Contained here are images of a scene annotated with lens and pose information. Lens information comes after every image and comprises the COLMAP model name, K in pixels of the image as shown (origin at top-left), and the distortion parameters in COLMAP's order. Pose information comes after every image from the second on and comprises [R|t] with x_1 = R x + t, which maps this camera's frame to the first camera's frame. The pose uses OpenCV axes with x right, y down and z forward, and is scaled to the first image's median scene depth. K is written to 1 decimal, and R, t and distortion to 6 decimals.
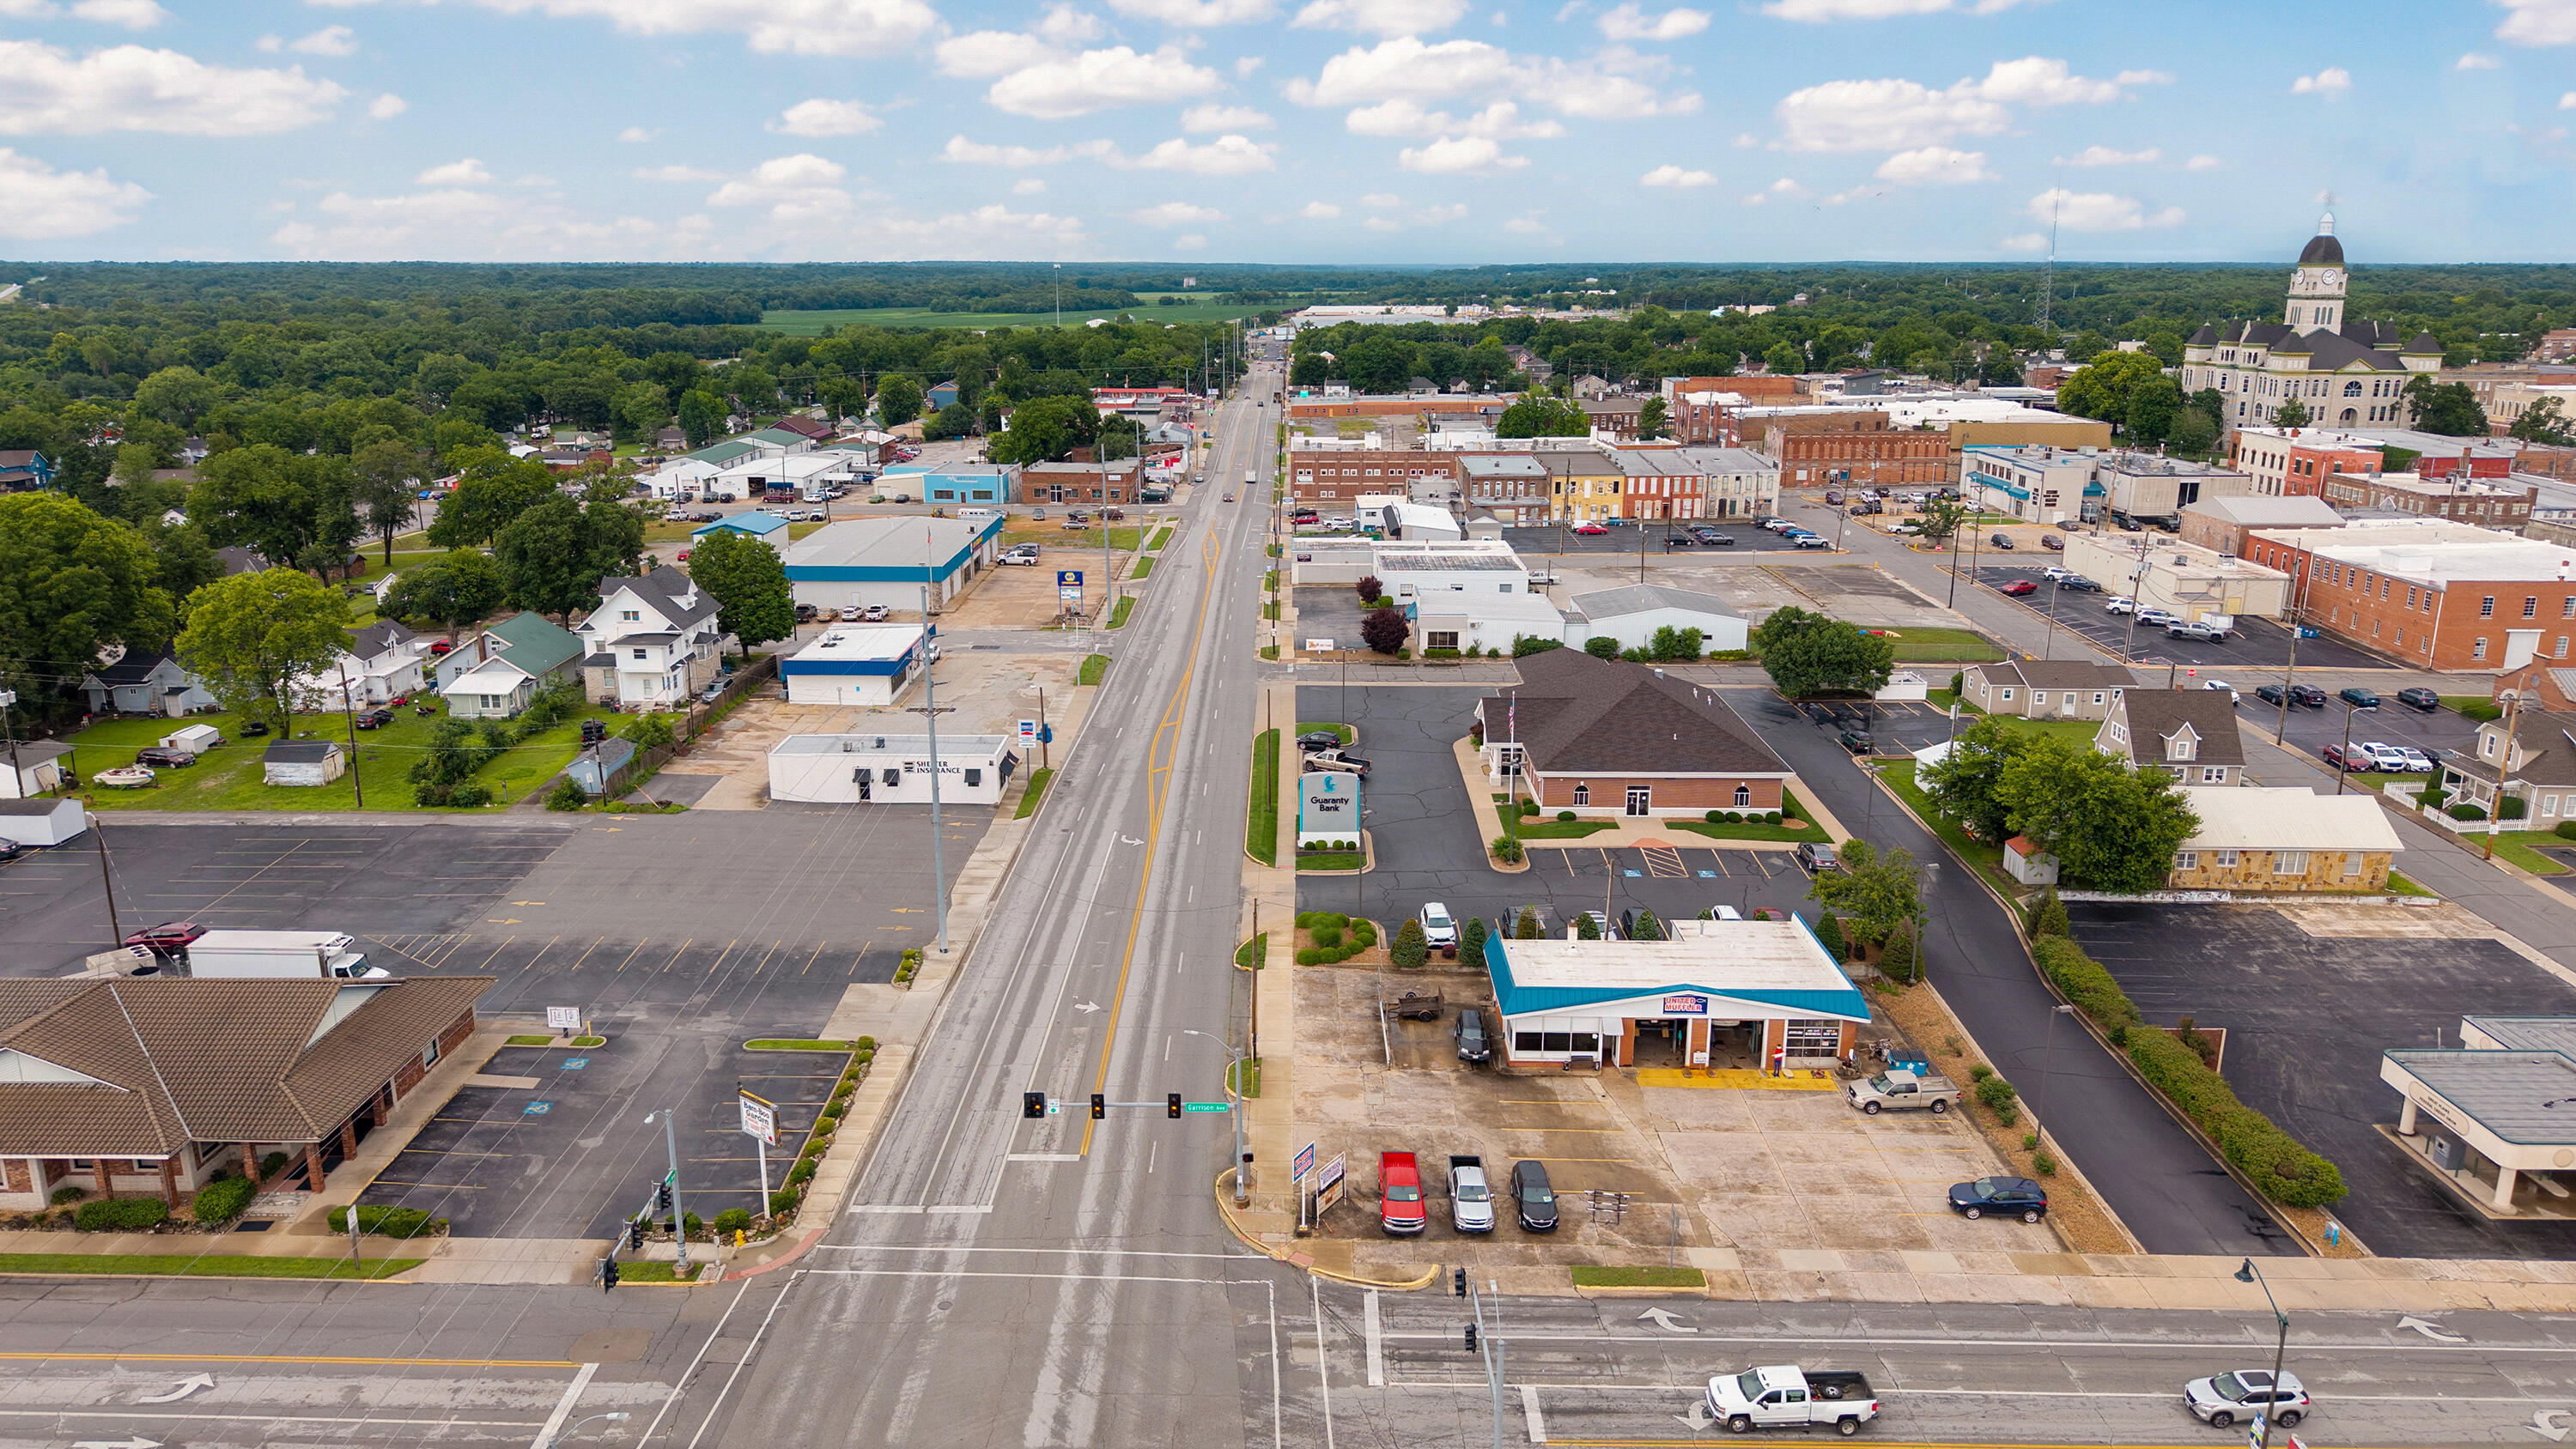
lens RADIAL K [[1739.8, 0, 1288.0], [0, 1739.8, 724.5], [0, 0, 1]] dist [0.047289, -0.064214]
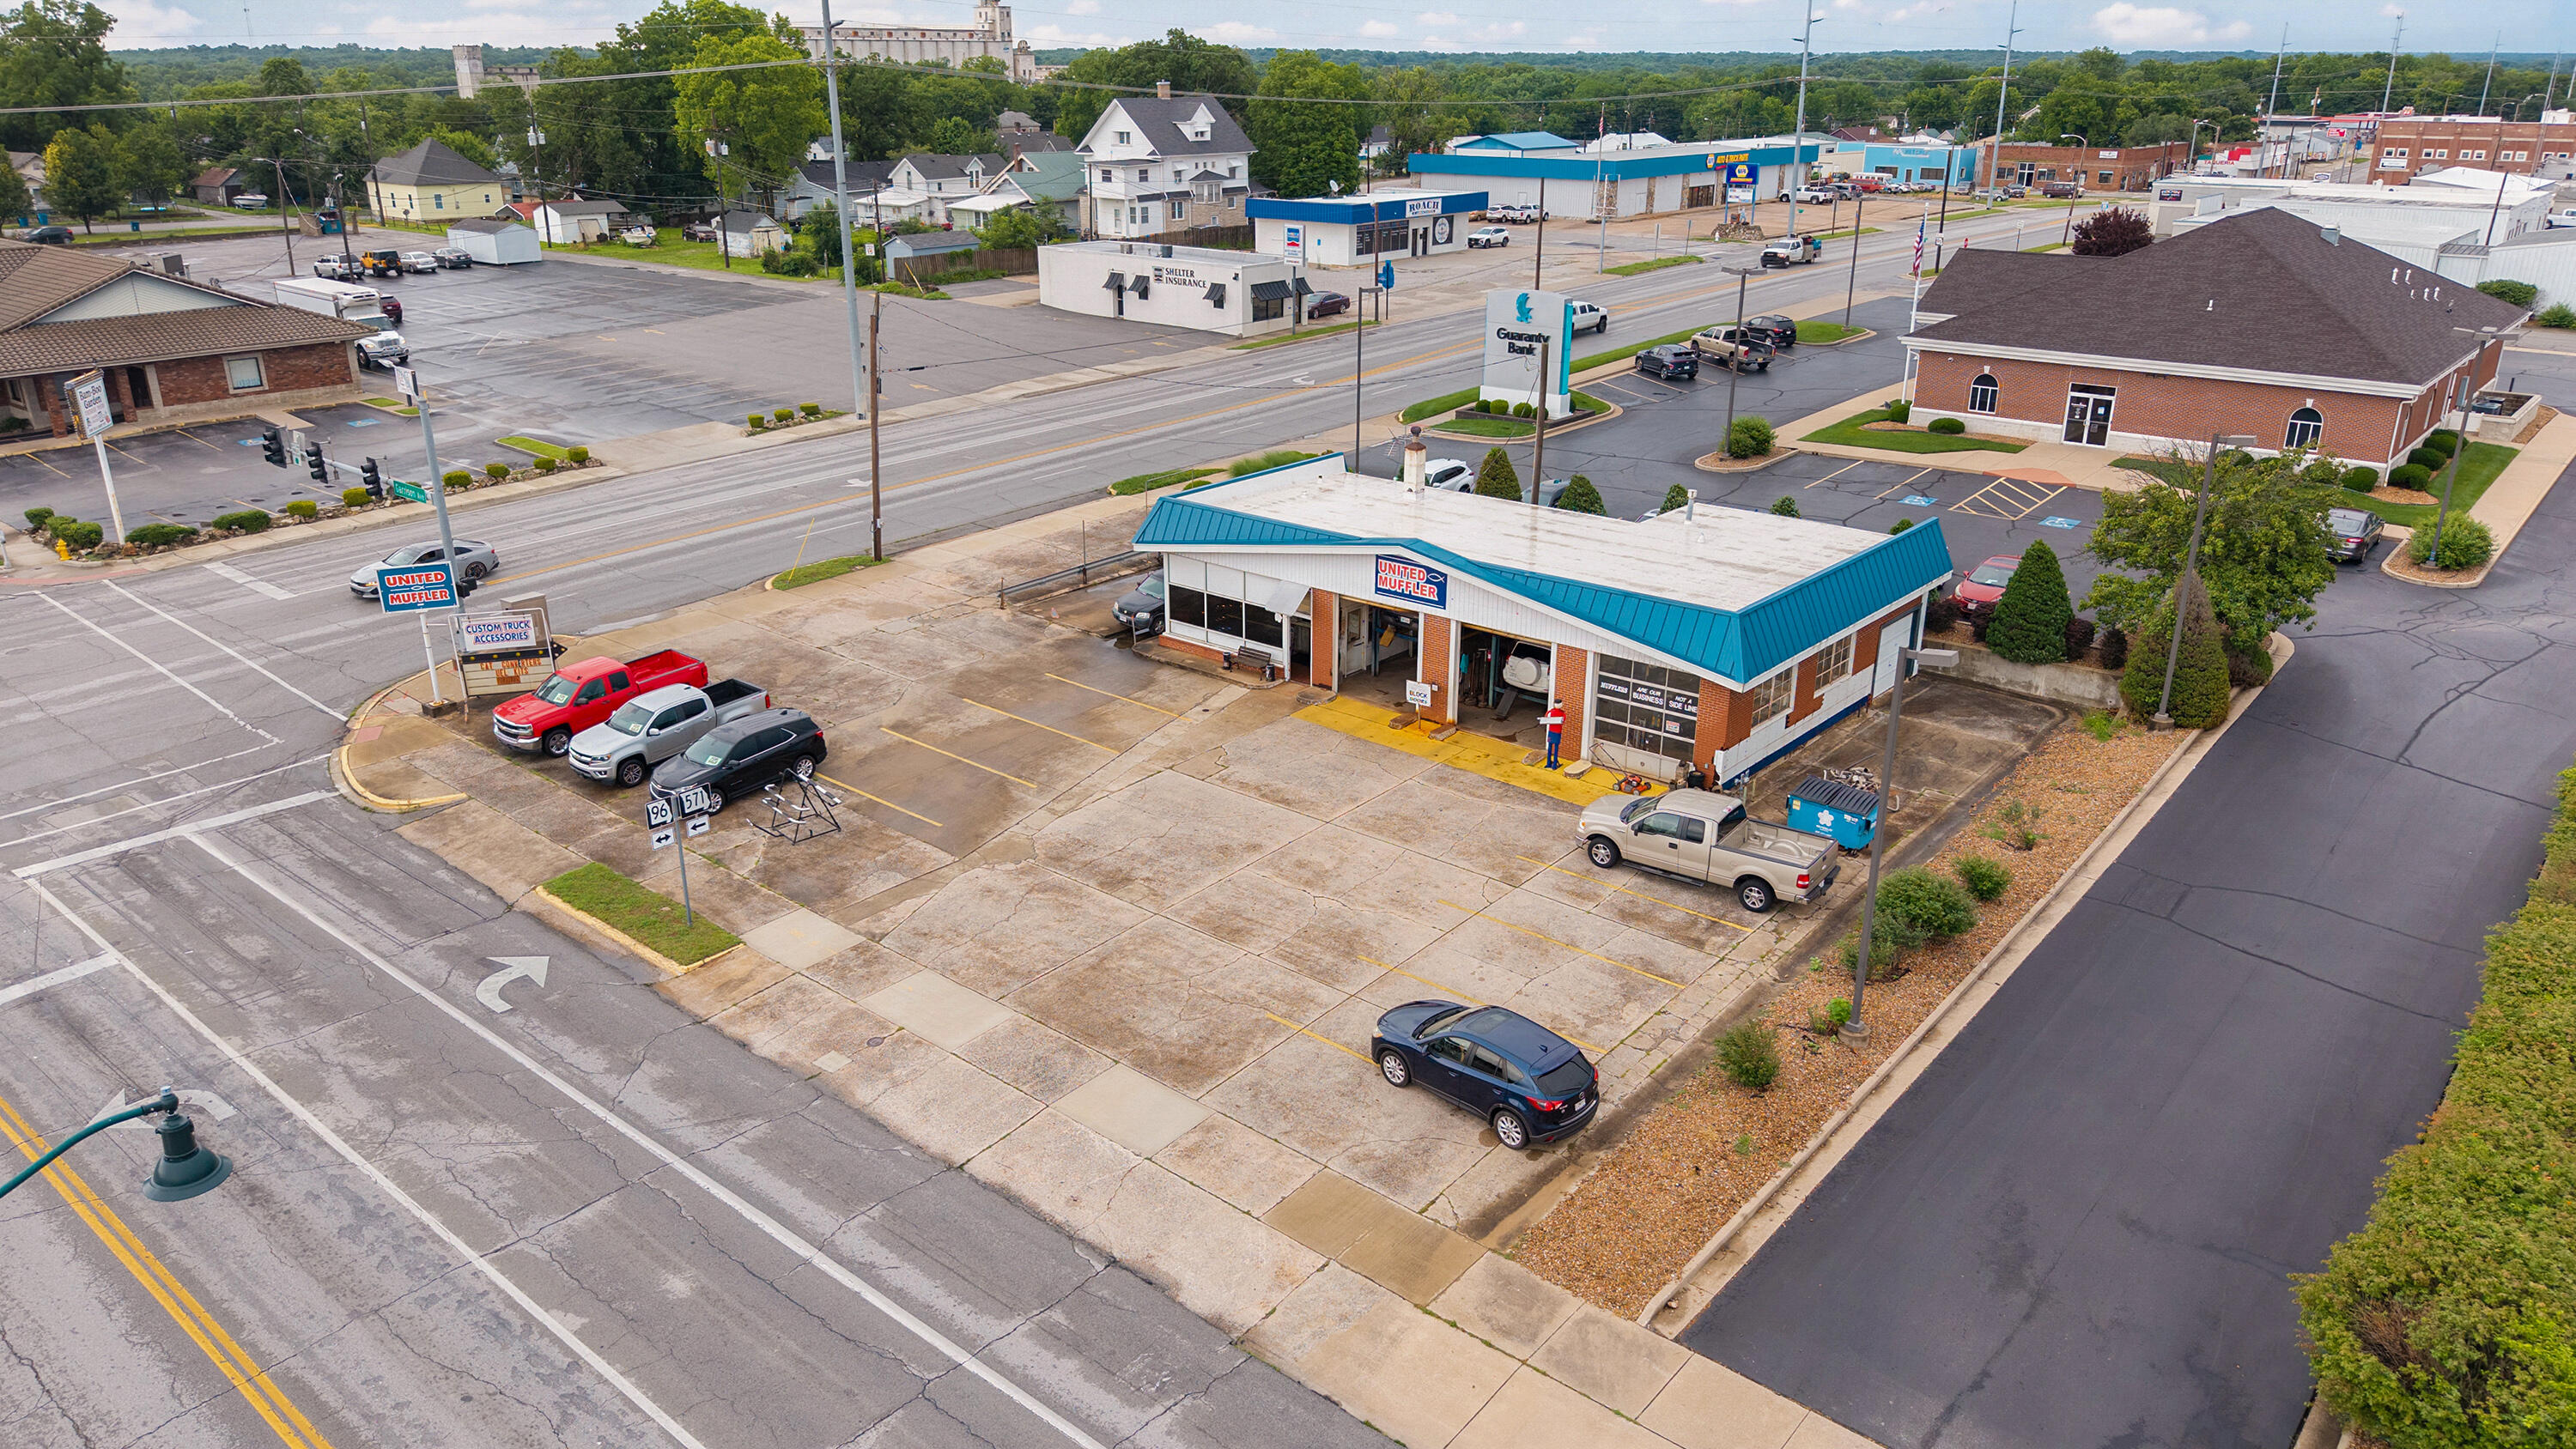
lens RADIAL K [[1759.5, 0, 1281.5], [0, 1759.5, 720.8], [0, 0, 1]] dist [0.044843, -0.061756]
pose [[0.765745, 0.223065, -0.603221, 0.500696], [-0.161921, 0.974580, 0.154843, 0.126922], [0.622427, -0.020896, 0.782399, 0.584003]]
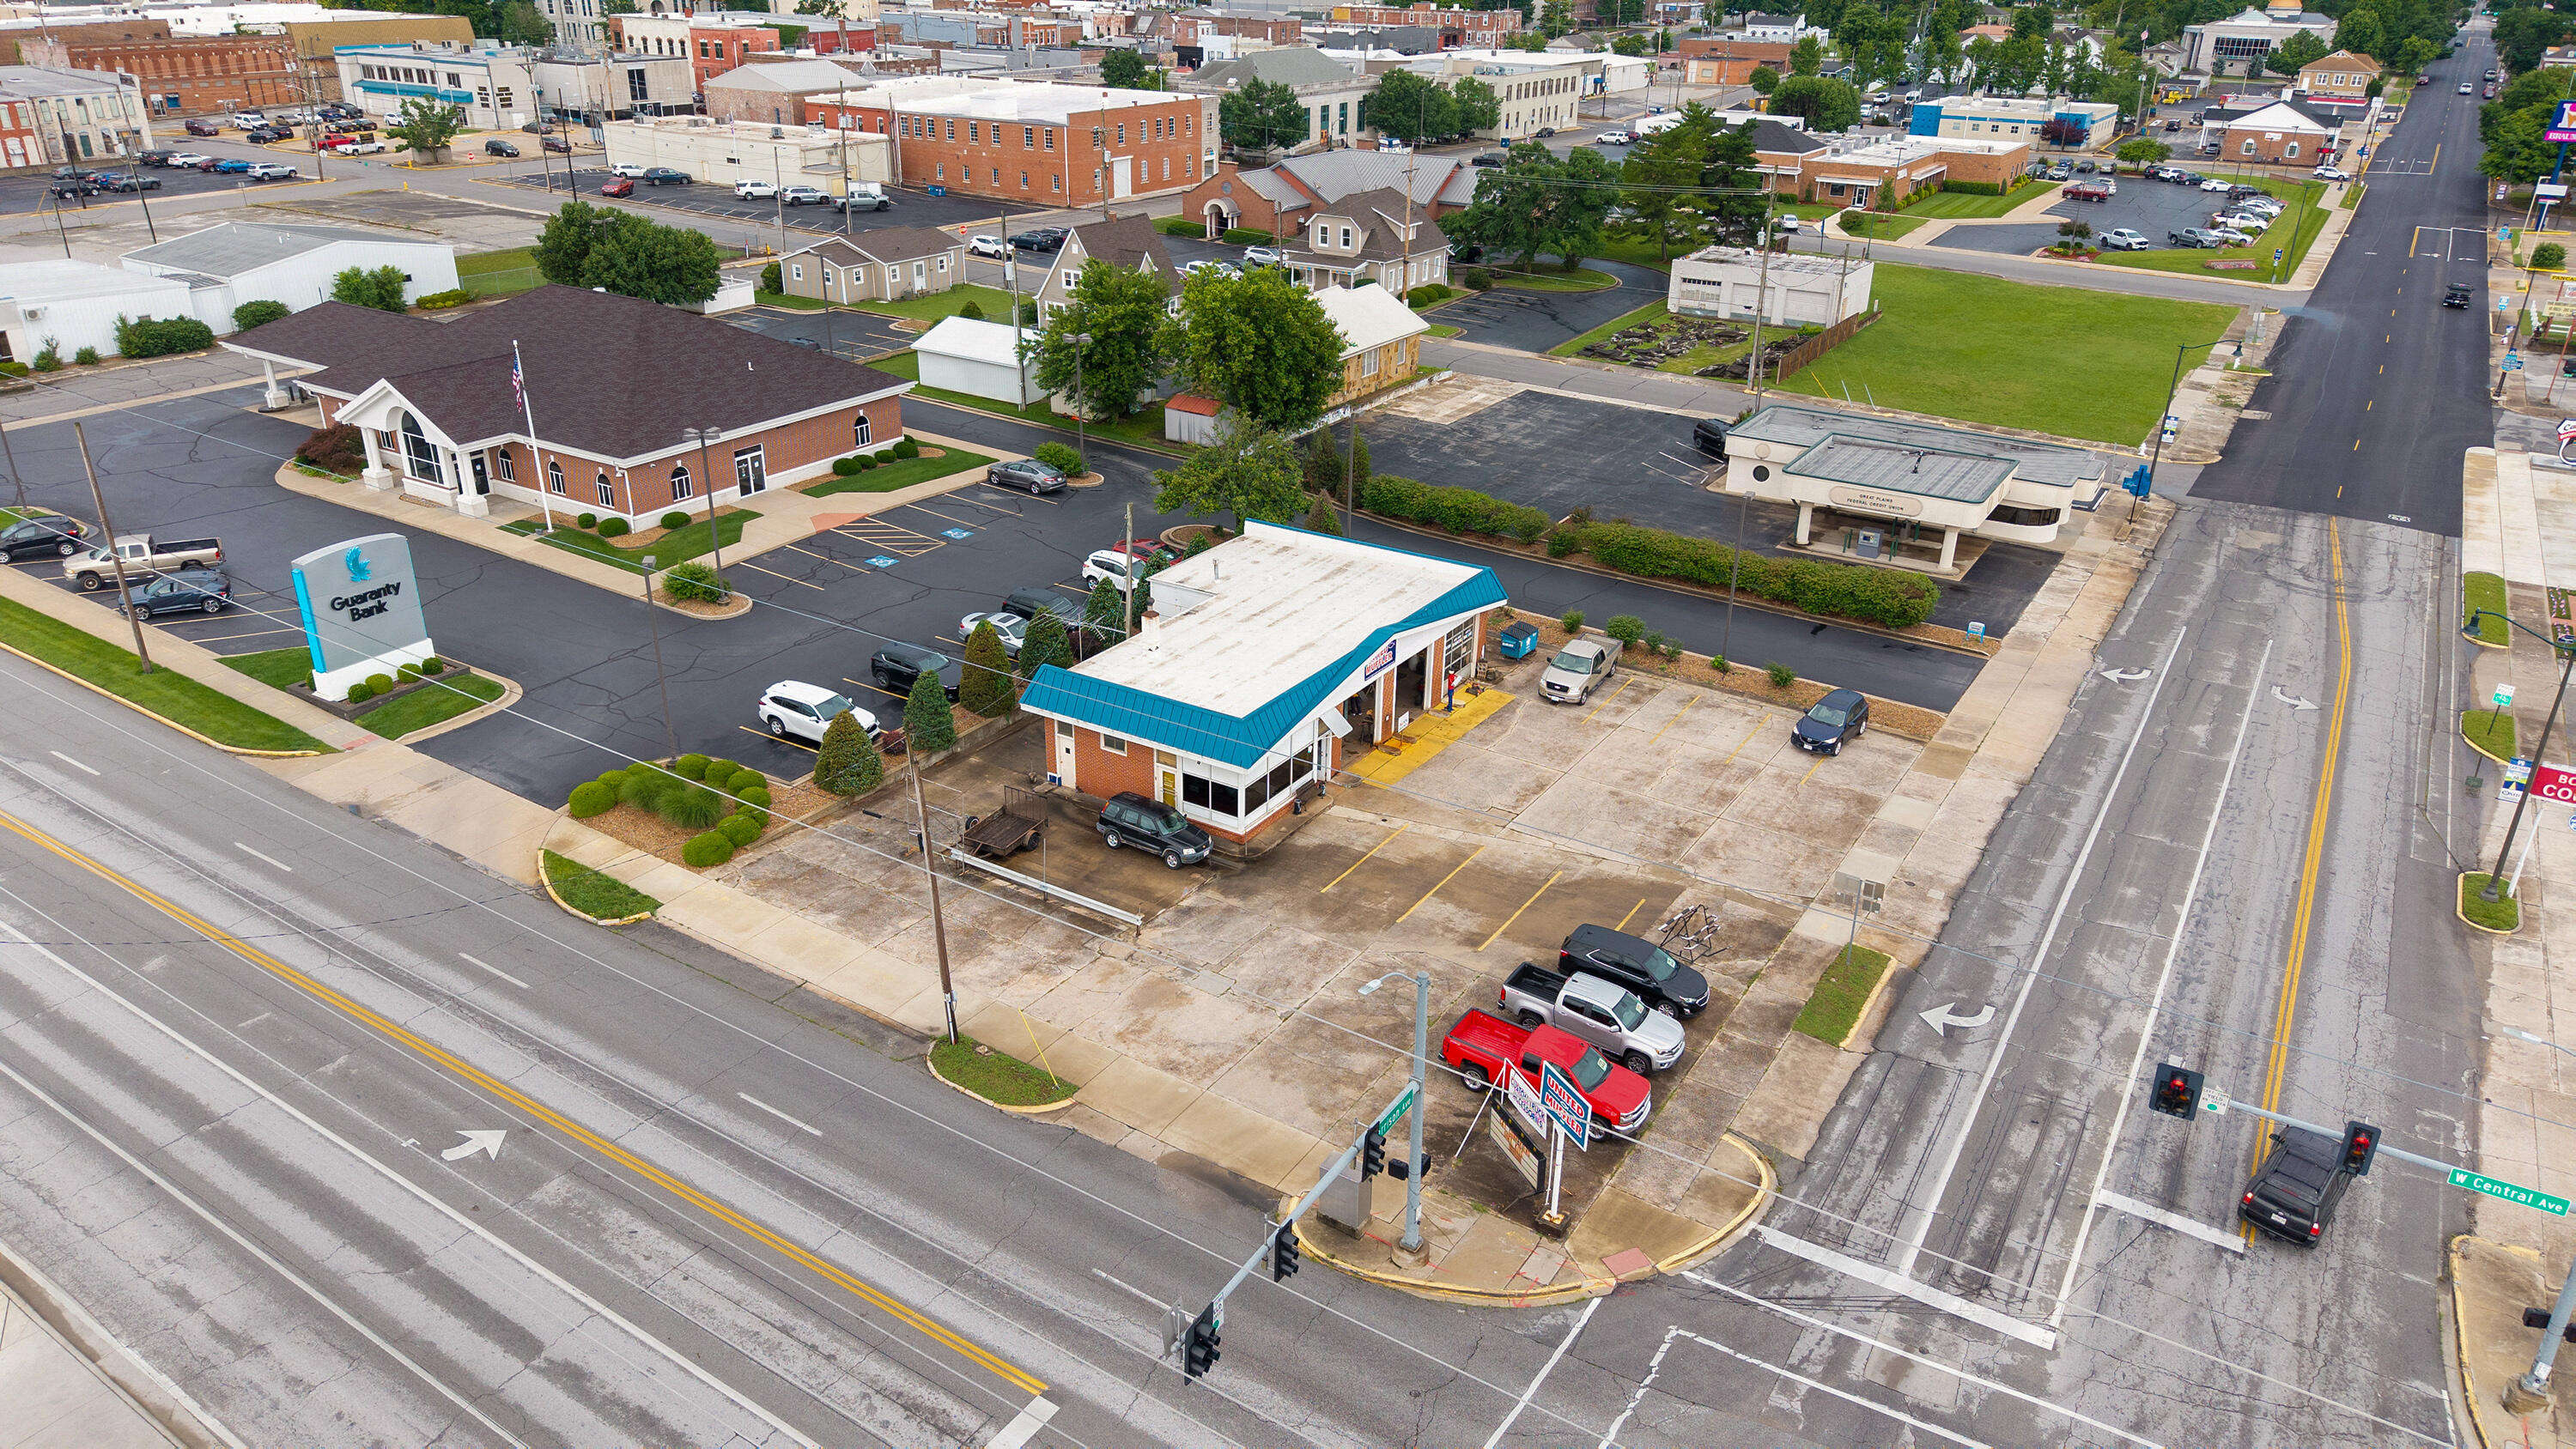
lens RADIAL K [[1717.8, 0, 1281.5], [0, 1717.8, 733.2], [0, 0, 1]] dist [0.039392, -0.049028]
pose [[0.533815, -0.350506, 0.769537, -0.321431], [0.203179, 0.936552, 0.285636, -0.012720], [-0.820829, 0.003877, 0.571161, 0.638898]]
